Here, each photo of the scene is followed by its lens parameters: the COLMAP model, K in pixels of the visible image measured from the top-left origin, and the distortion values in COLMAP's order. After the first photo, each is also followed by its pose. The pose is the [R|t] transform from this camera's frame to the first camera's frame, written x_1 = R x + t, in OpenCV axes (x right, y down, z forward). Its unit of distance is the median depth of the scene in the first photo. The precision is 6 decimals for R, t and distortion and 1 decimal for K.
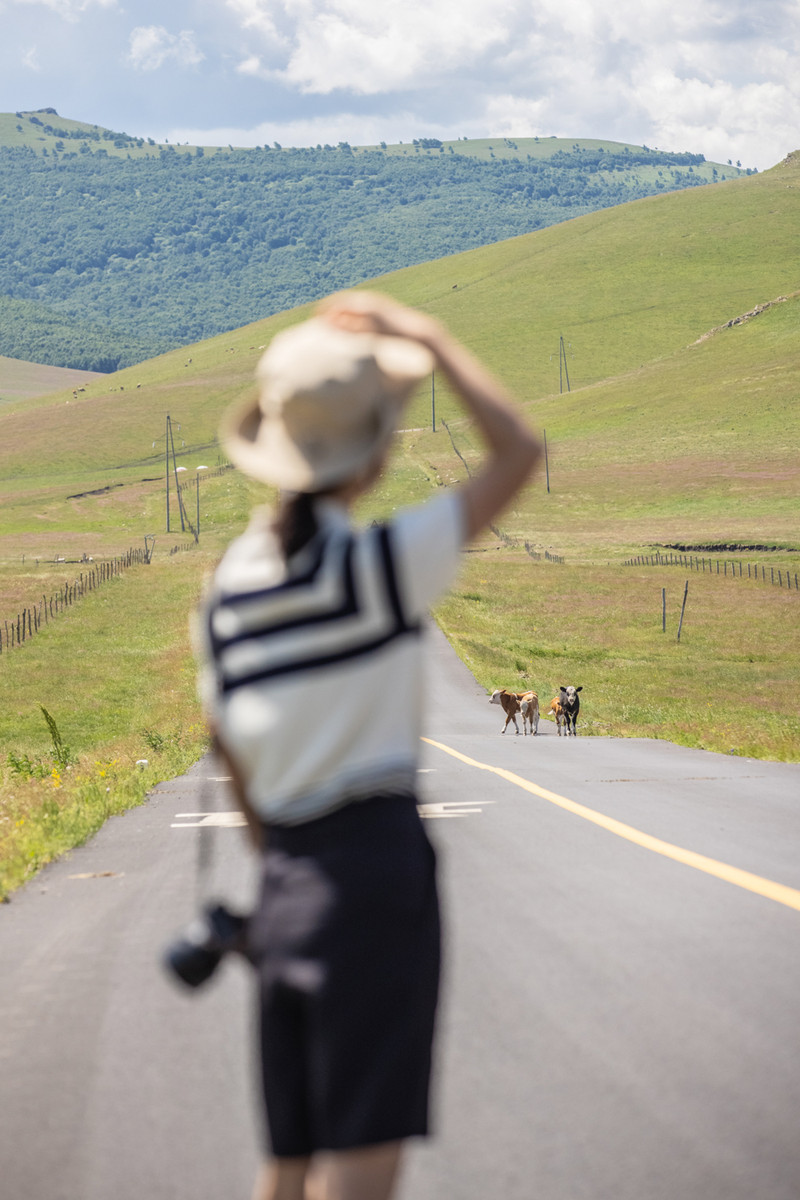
lens RADIAL K [[1744.4, 0, 400.0], [0, 1744.4, 600.0], [0, 0, 1]] dist [-0.325745, -0.004307]
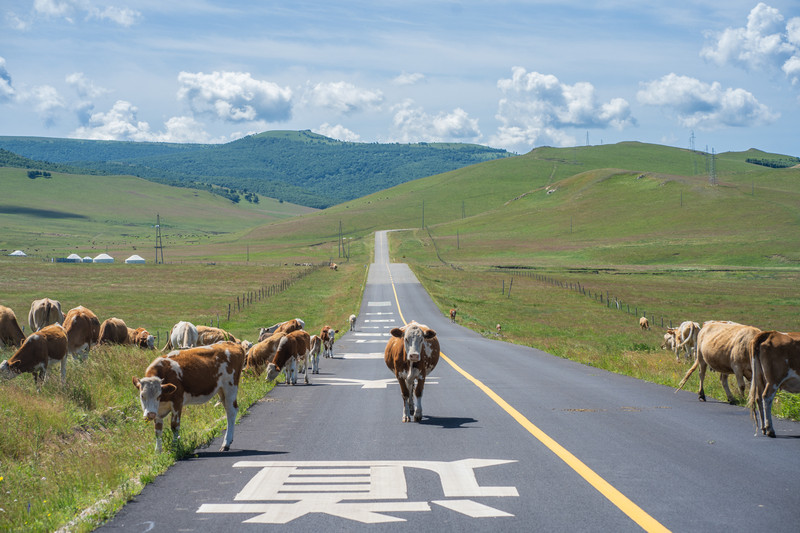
lens RADIAL K [[1162.9, 0, 400.0], [0, 1162.9, 266.5], [0, 0, 1]] dist [-0.325745, -0.004307]
pose [[0.999300, 0.030458, -0.021743, 0.027477], [-0.030671, 0.999484, -0.009567, -0.006231], [0.021440, 0.010227, 0.999718, -1.219393]]
